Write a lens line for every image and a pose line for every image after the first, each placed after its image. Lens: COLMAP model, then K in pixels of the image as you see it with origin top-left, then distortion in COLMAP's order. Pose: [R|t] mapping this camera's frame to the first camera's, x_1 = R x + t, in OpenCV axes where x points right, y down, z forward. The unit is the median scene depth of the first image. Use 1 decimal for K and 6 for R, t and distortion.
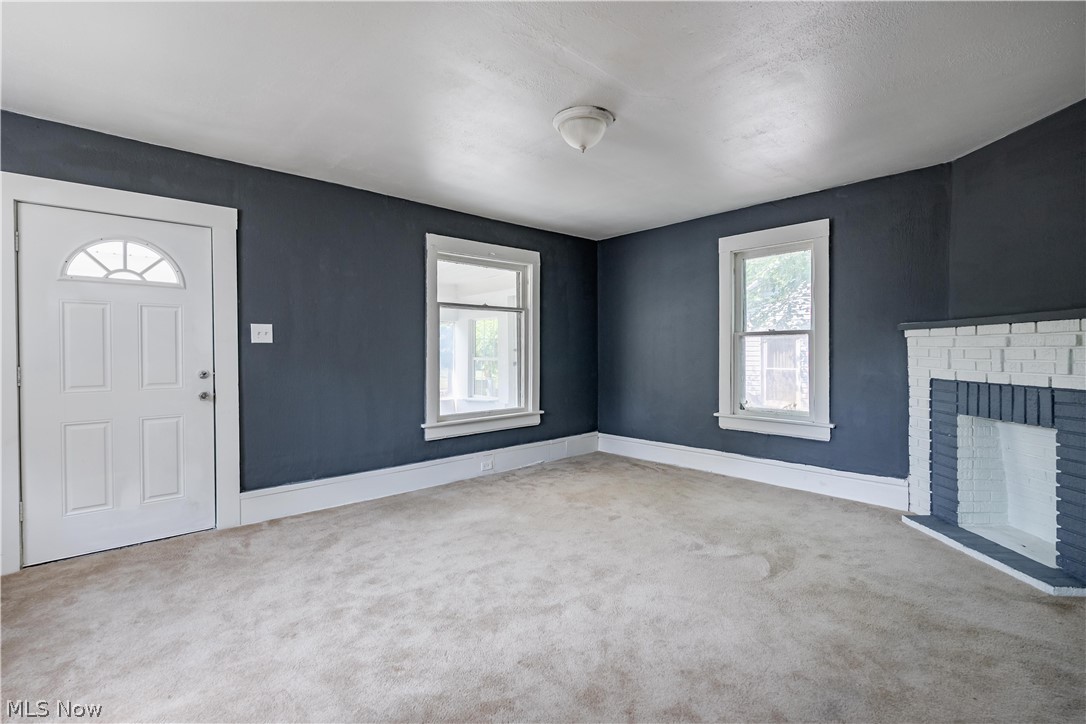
lens RADIAL K [[482.5, 0, 542.7], [0, 482.5, 362.3], [0, 0, 1]] dist [0.016186, 0.001028]
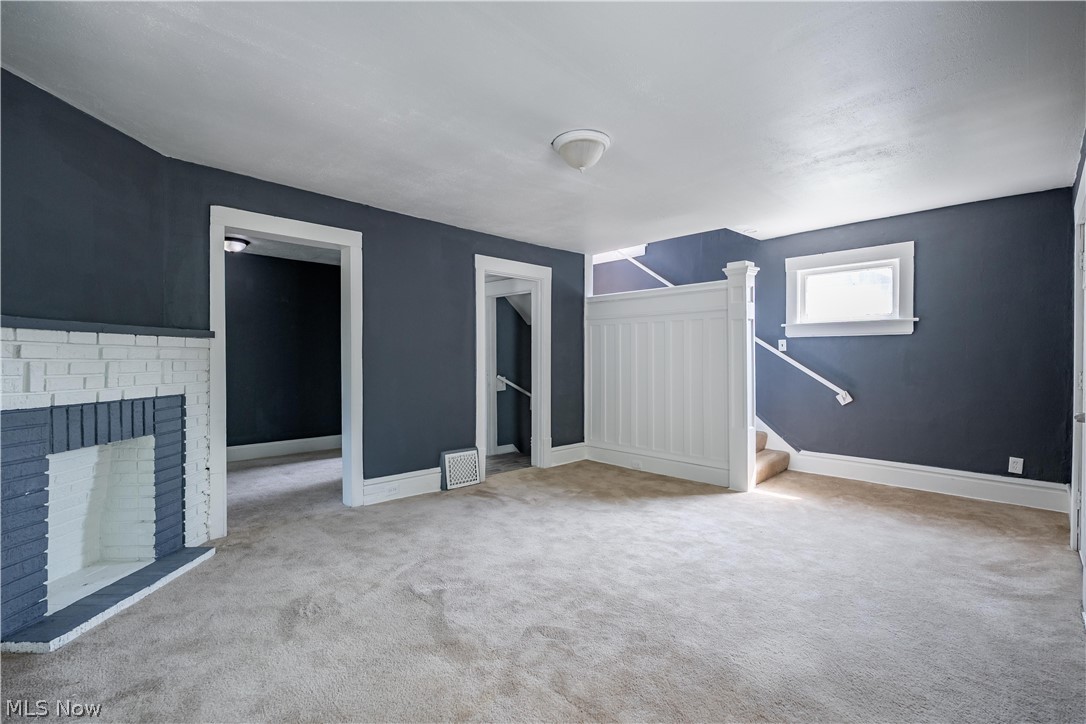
lens RADIAL K [[482.5, 0, 542.5], [0, 482.5, 357.7], [0, 0, 1]] dist [0.016186, 0.001028]
pose [[-0.997692, 0.010986, -0.067007, 0.134307], [0.009610, 0.999737, 0.020815, -0.028607], [0.067218, 0.020123, -0.997535, 1.218394]]
